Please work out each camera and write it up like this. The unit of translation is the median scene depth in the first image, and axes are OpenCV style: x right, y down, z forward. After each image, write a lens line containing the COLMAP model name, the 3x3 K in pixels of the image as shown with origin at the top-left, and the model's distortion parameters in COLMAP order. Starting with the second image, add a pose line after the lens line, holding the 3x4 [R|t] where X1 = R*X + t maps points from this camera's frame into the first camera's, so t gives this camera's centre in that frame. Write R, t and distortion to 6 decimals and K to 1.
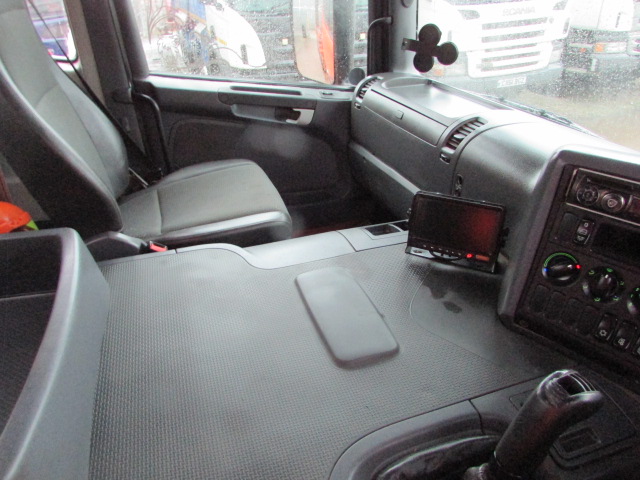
lens RADIAL K [[460.0, 0, 309.7], [0, 460.0, 238.4], [0, 0, 1]] dist [-0.054798, 0.046348]
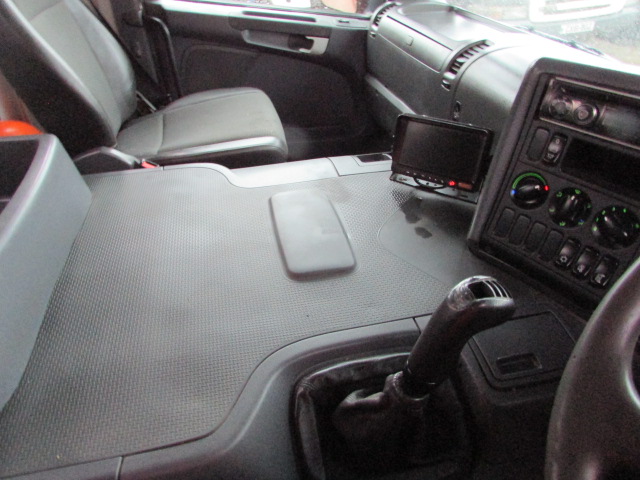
lens RADIAL K [[460.0, 0, 309.7], [0, 460.0, 238.4], [0, 0, 1]] dist [-0.054798, 0.046348]
pose [[0.993363, 0.061268, -0.097349, 0.131556], [-0.051299, 0.993481, 0.101806, 0.059703], [0.102952, -0.096136, 0.990030, 0.014335]]
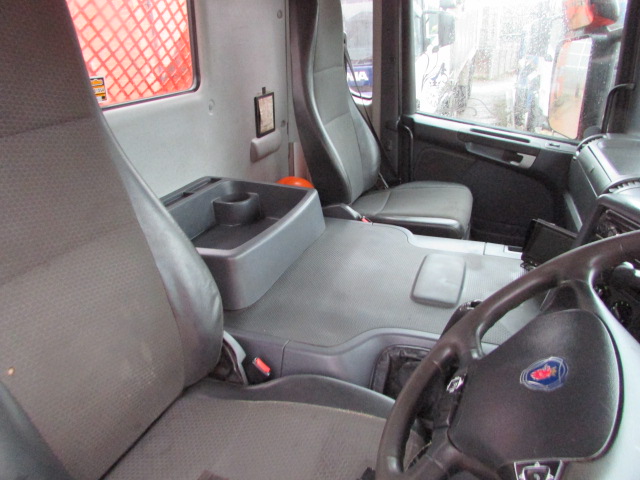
lens RADIAL K [[460.0, 0, 309.7], [0, 460.0, 238.4], [0, 0, 1]] dist [-0.054798, 0.046348]
pose [[0.764951, 0.254334, -0.591747, 0.451393], [-0.300170, 0.953635, 0.021844, 0.099660], [0.569867, 0.160916, 0.805827, -0.344807]]
